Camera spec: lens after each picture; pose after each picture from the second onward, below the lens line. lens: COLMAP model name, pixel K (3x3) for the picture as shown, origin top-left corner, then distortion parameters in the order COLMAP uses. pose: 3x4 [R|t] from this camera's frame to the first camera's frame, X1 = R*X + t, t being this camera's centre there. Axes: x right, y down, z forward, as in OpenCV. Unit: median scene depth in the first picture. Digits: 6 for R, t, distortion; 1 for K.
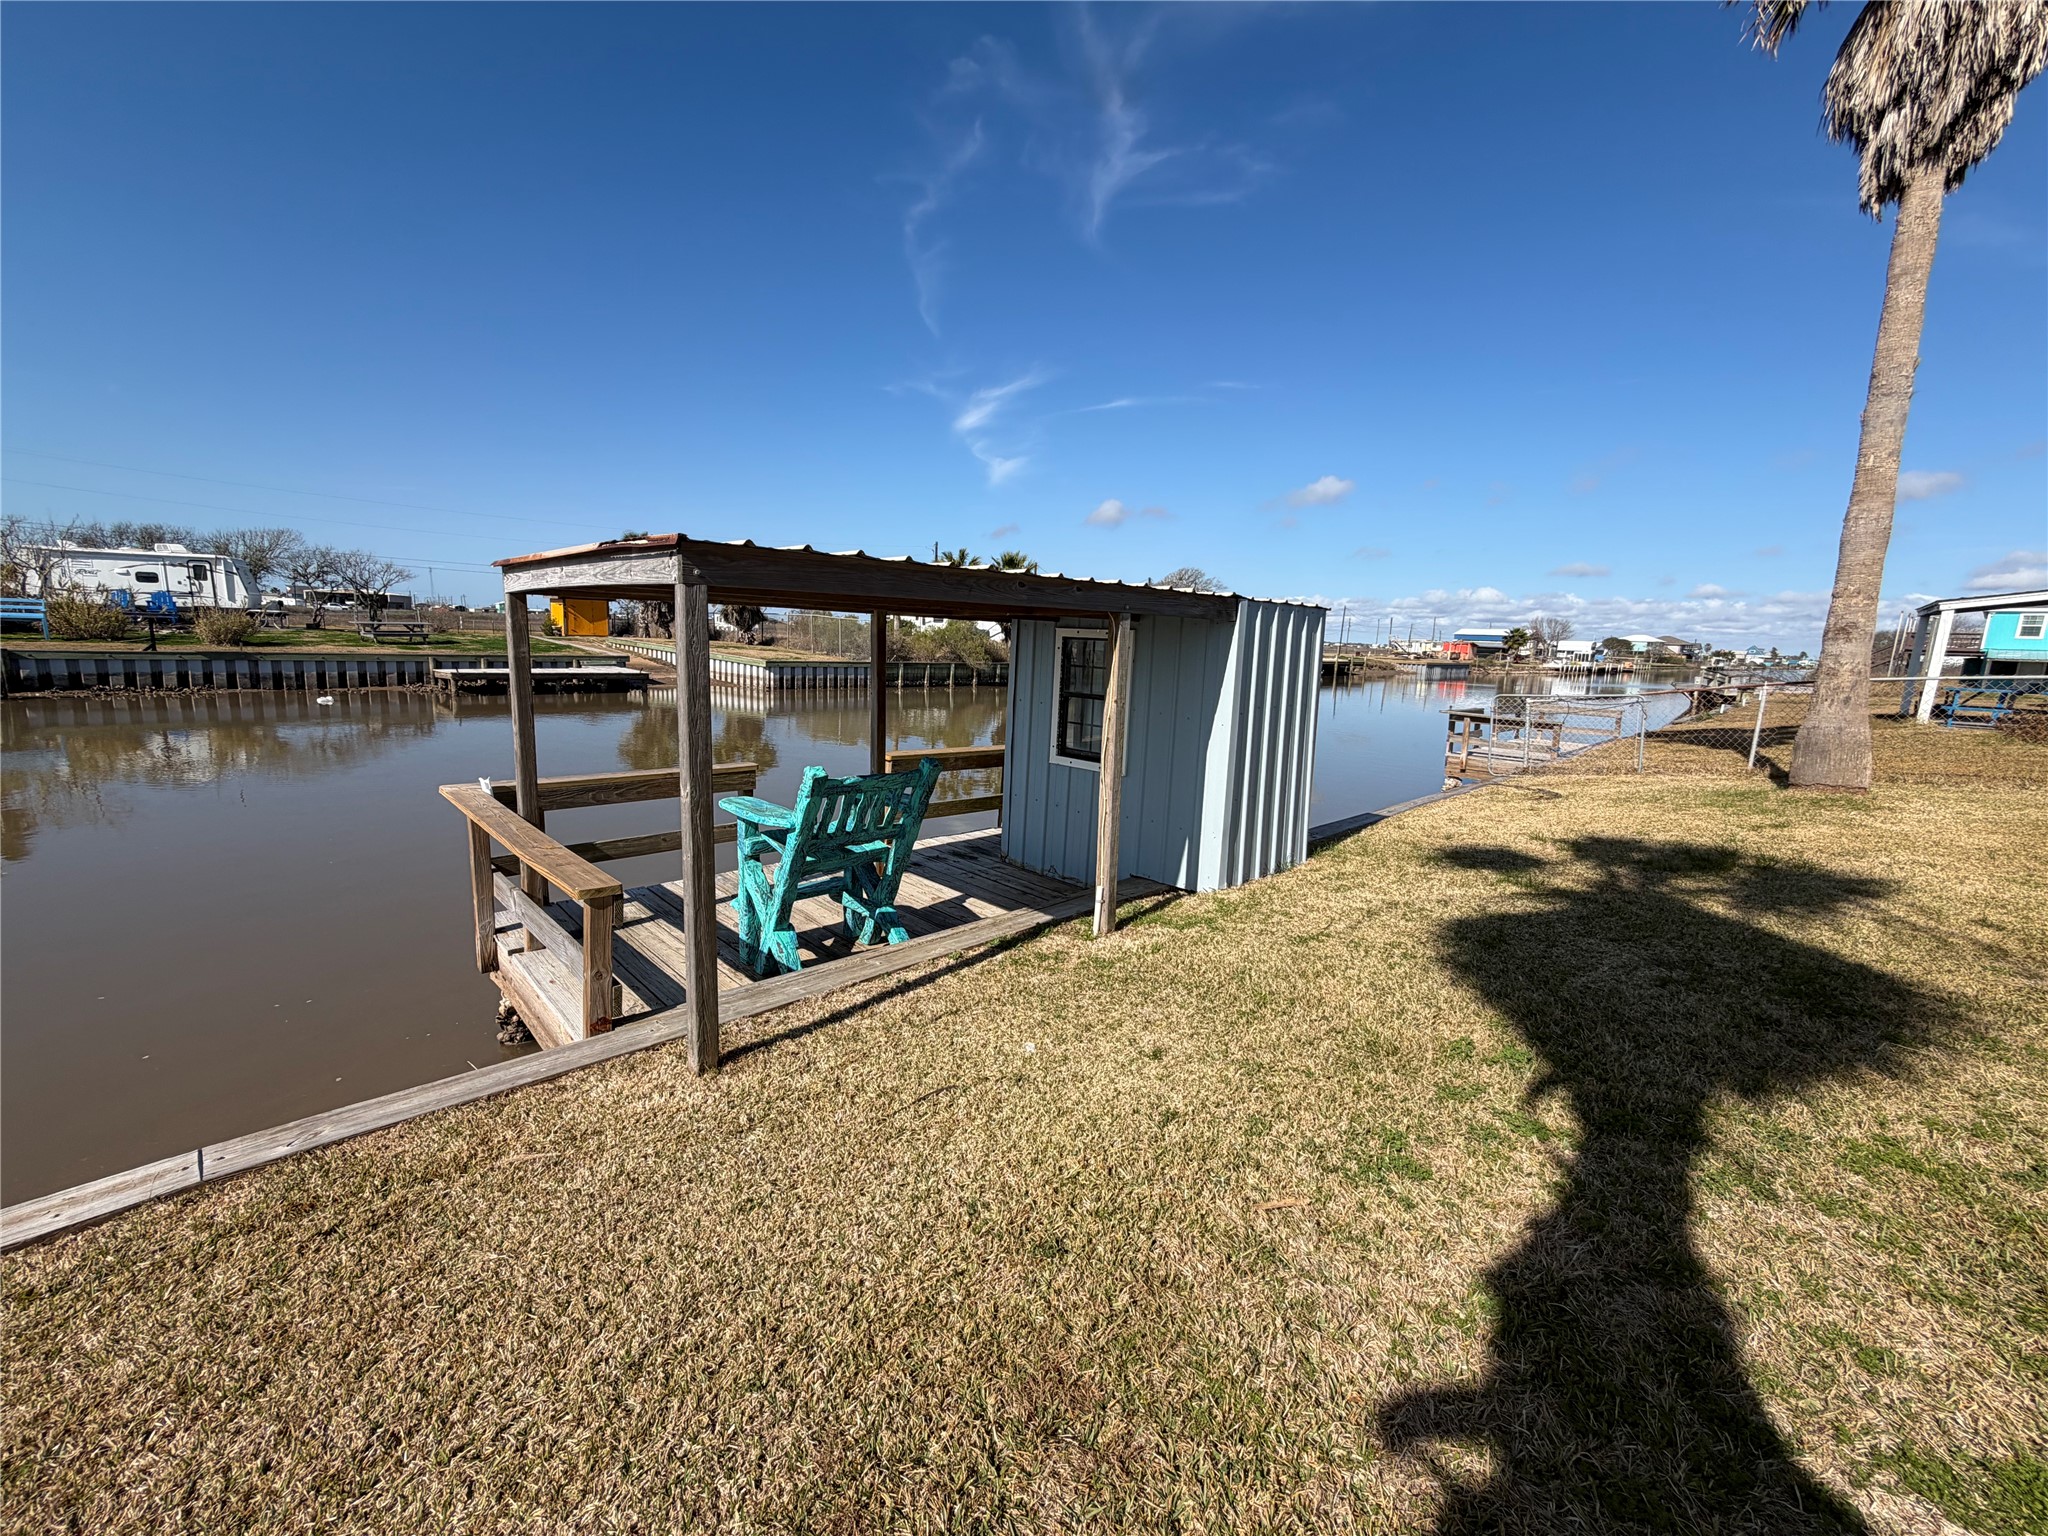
lens RADIAL K [[813.6, 0, 1021.3], [0, 813.6, 765.1], [0, 0, 1]] dist [0.000127, -0.000062]
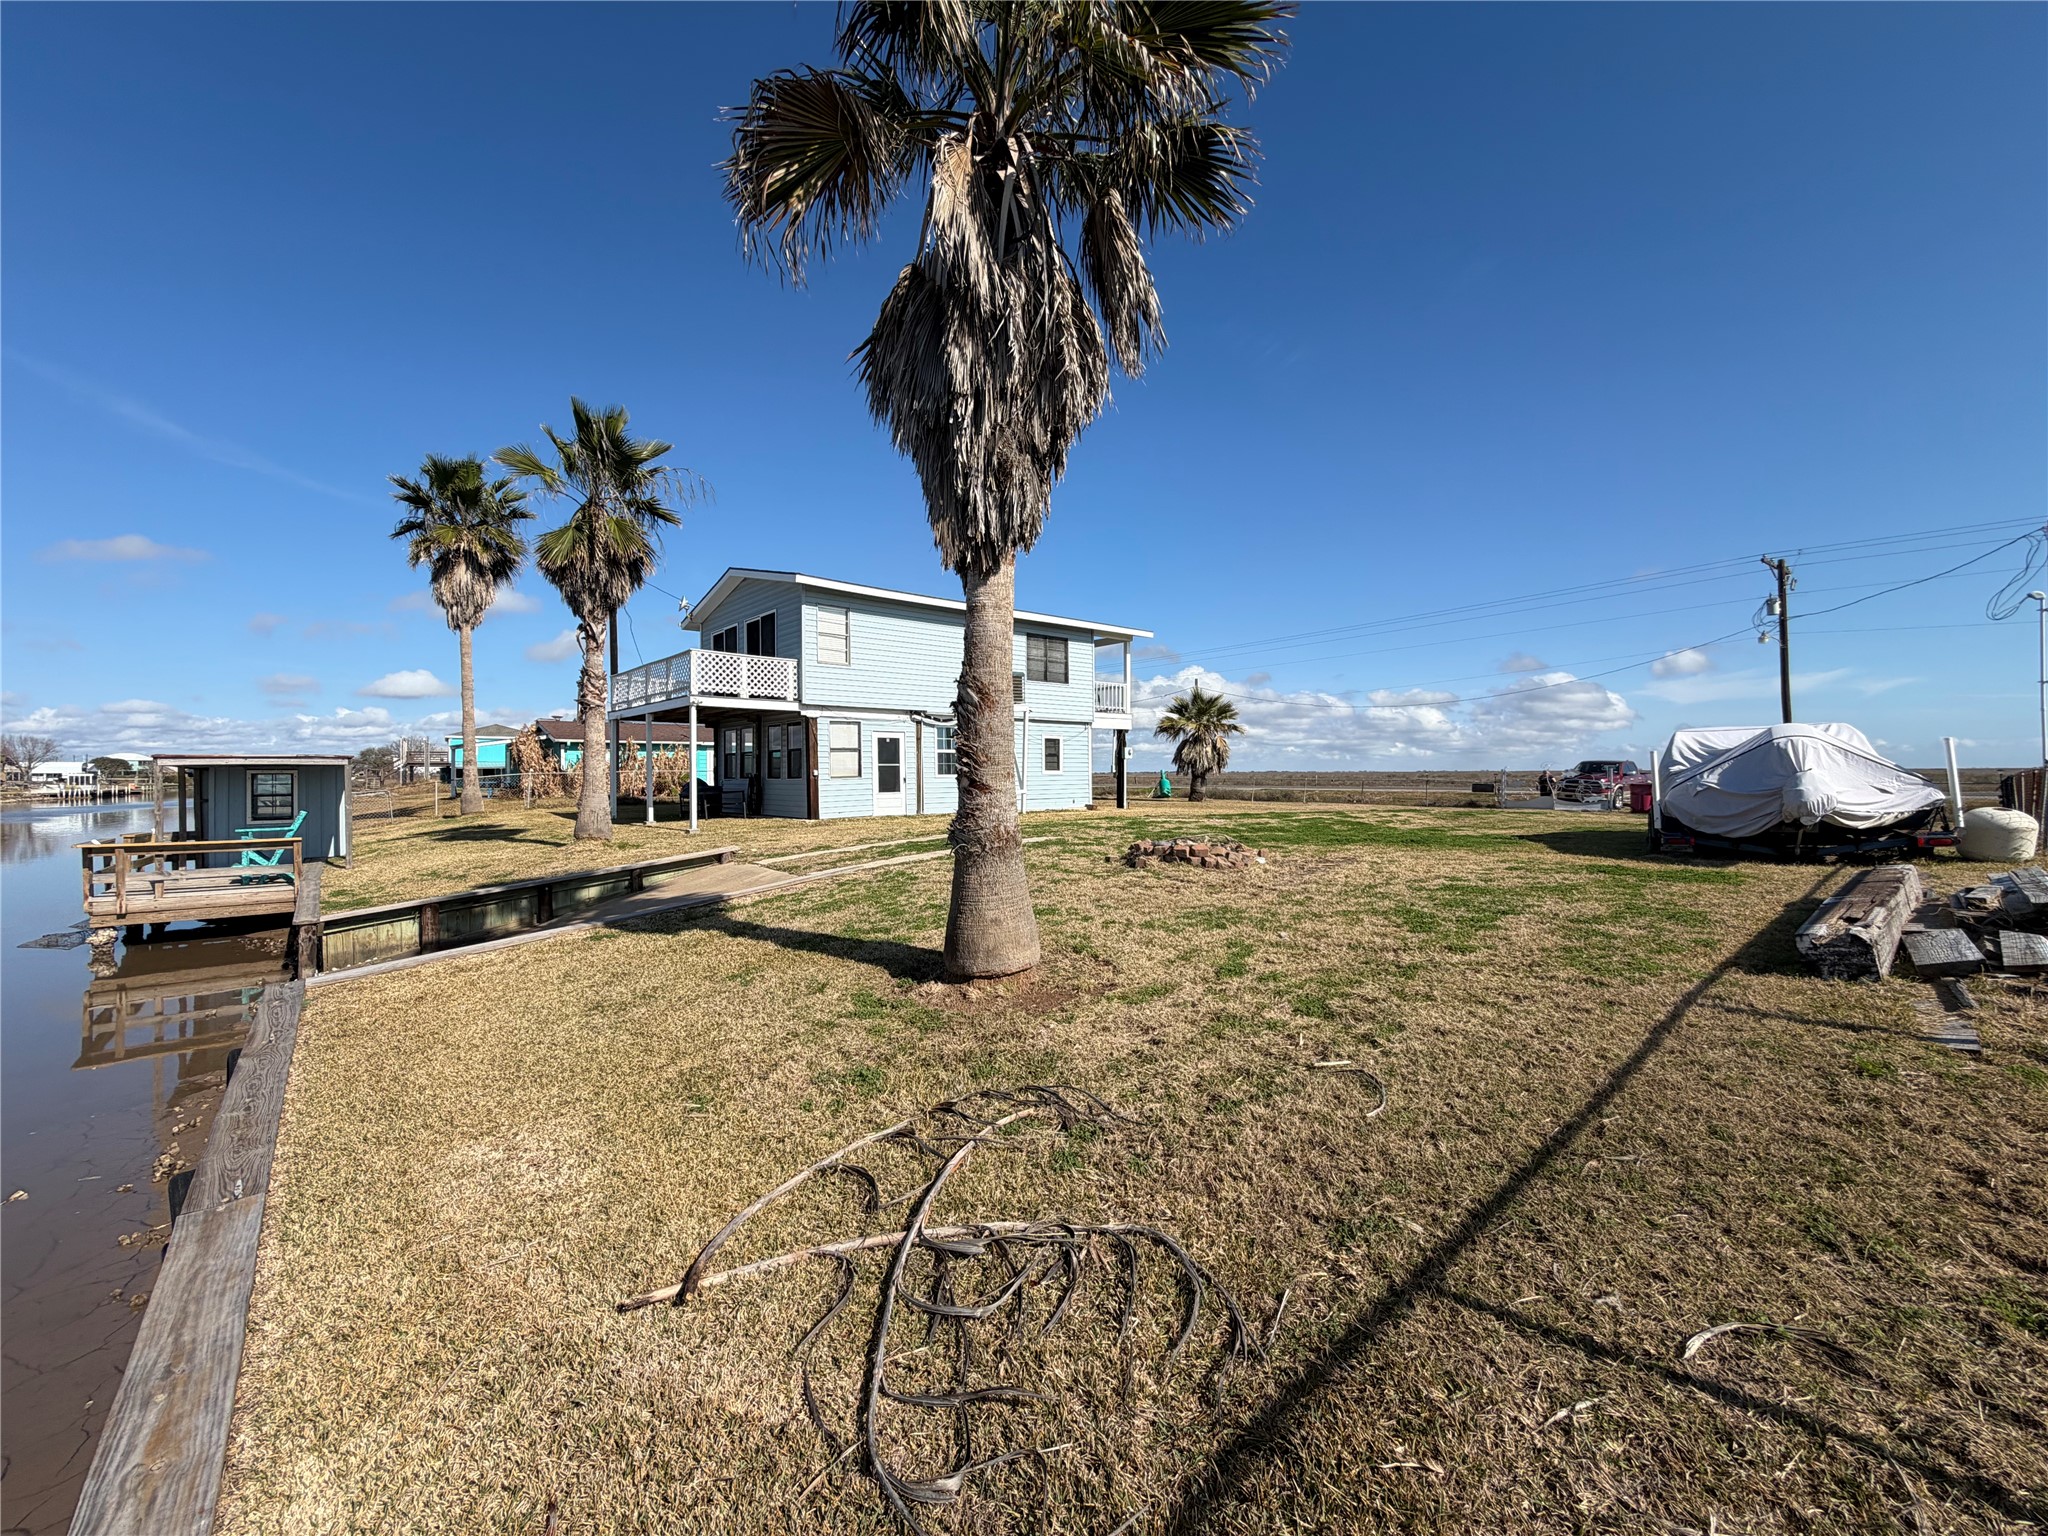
lens RADIAL K [[813.6, 0, 1021.4], [0, 813.6, 767.0], [0, 0, 1]] dist [0.000127, -0.000062]
pose [[0.076793, -0.031132, 0.996561, -0.329997], [0.167735, 0.985670, 0.017867, 0.025816], [-0.982837, 0.165786, 0.080914, -0.226308]]
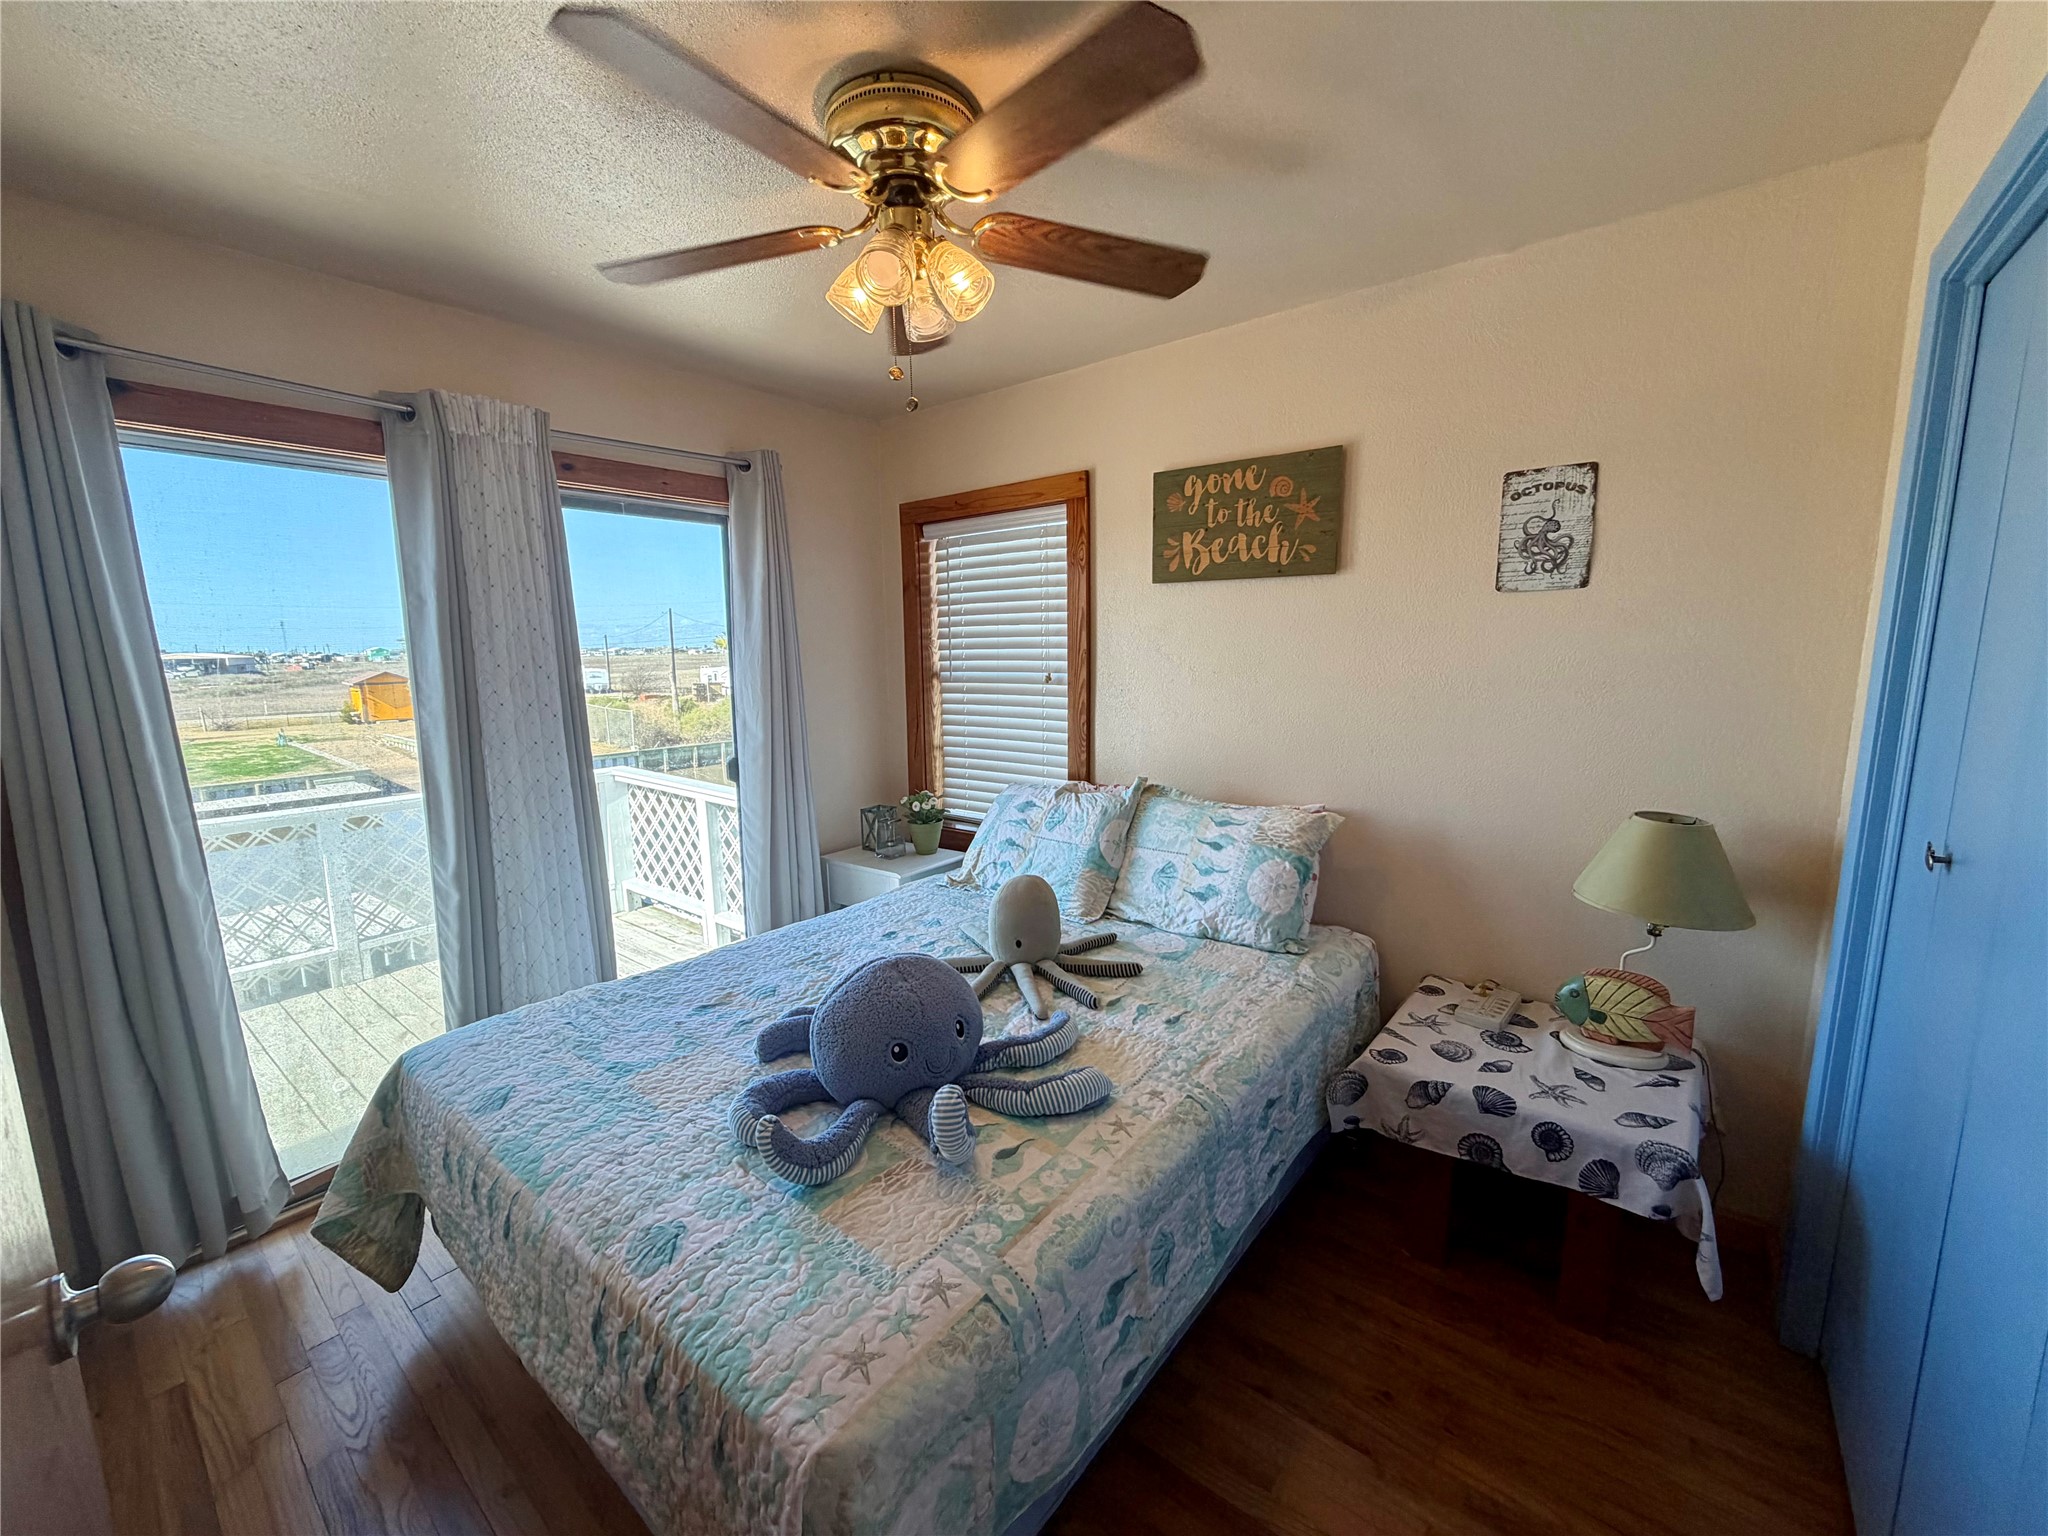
lens RADIAL K [[813.6, 0, 1023.6], [0, 813.6, 770.7], [0, 0, 1]] dist [0.000127, -0.000062]
pose [[0.993557, -0.069098, 0.089829, 0.194231], [0.069513, 0.997580, -0.001493, -0.056371], [-0.089508, 0.007727, 0.995956, -0.080681]]
